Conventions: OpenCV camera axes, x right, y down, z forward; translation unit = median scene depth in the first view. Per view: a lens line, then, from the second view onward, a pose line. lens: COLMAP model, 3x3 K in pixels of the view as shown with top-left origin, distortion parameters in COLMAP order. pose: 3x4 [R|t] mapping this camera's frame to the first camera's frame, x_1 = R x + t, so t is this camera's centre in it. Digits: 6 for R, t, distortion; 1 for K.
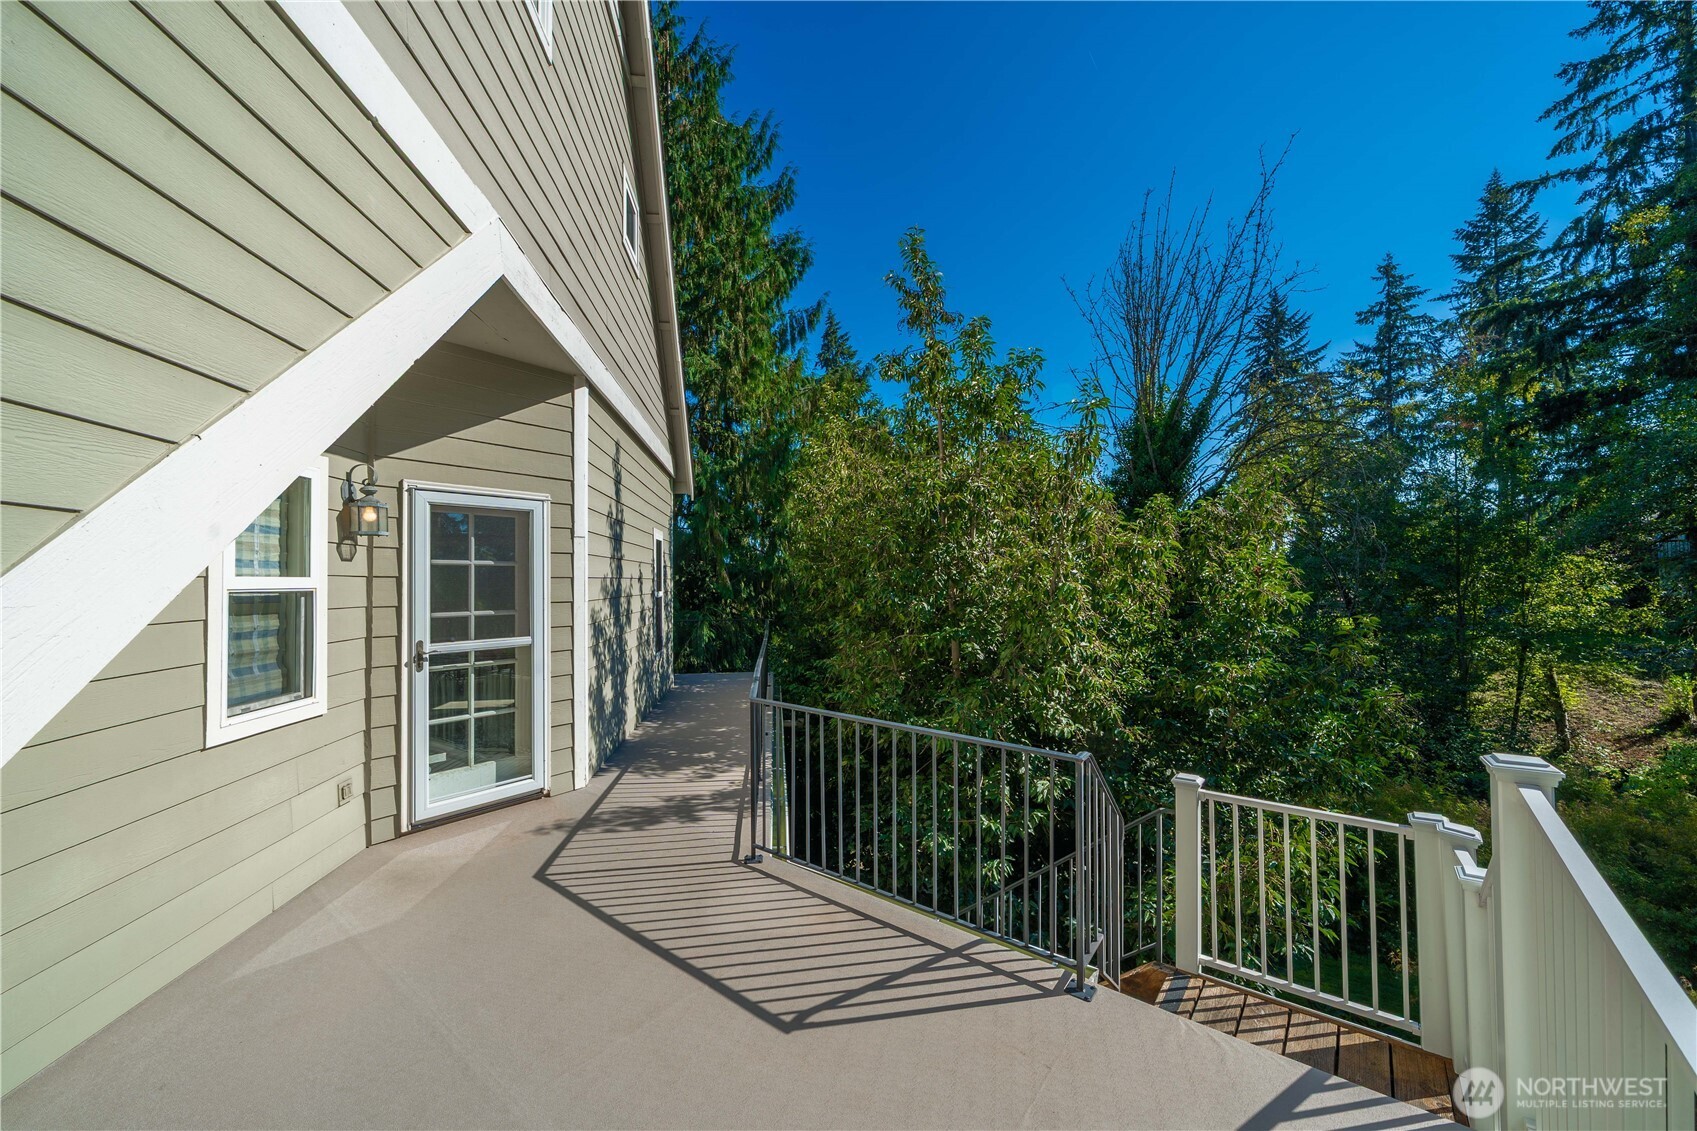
lens RADIAL K [[630.8, 0, 845.5], [0, 630.8, 570.4], [0, 0, 1]] dist [-0.011352, -0.000114]
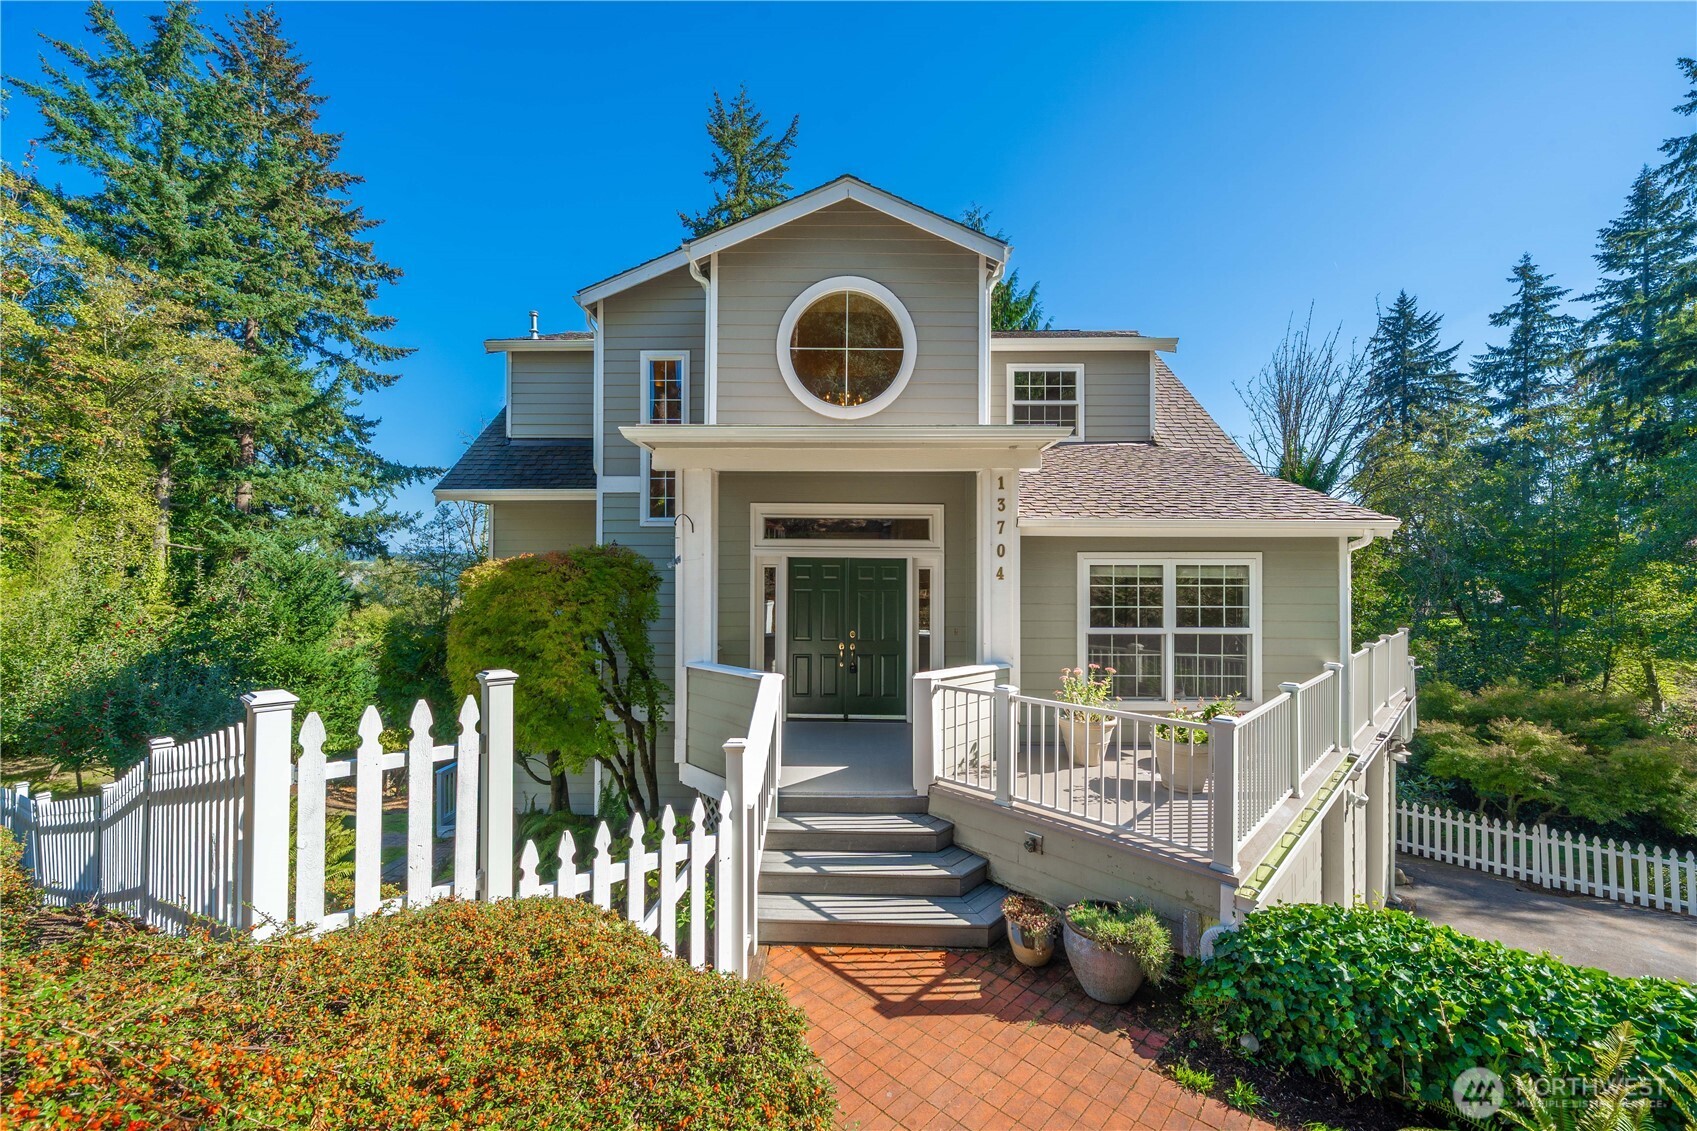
lens RADIAL K [[630.8, 0, 861.5], [0, 630.8, 569.1], [0, 0, 1]] dist [-0.011352, -0.000114]
pose [[0.993324, 0.004839, -0.115252, -0.068818], [-0.004394, 0.999982, 0.004114, -0.004614], [0.115270, -0.003580, 0.993328, -0.112612]]
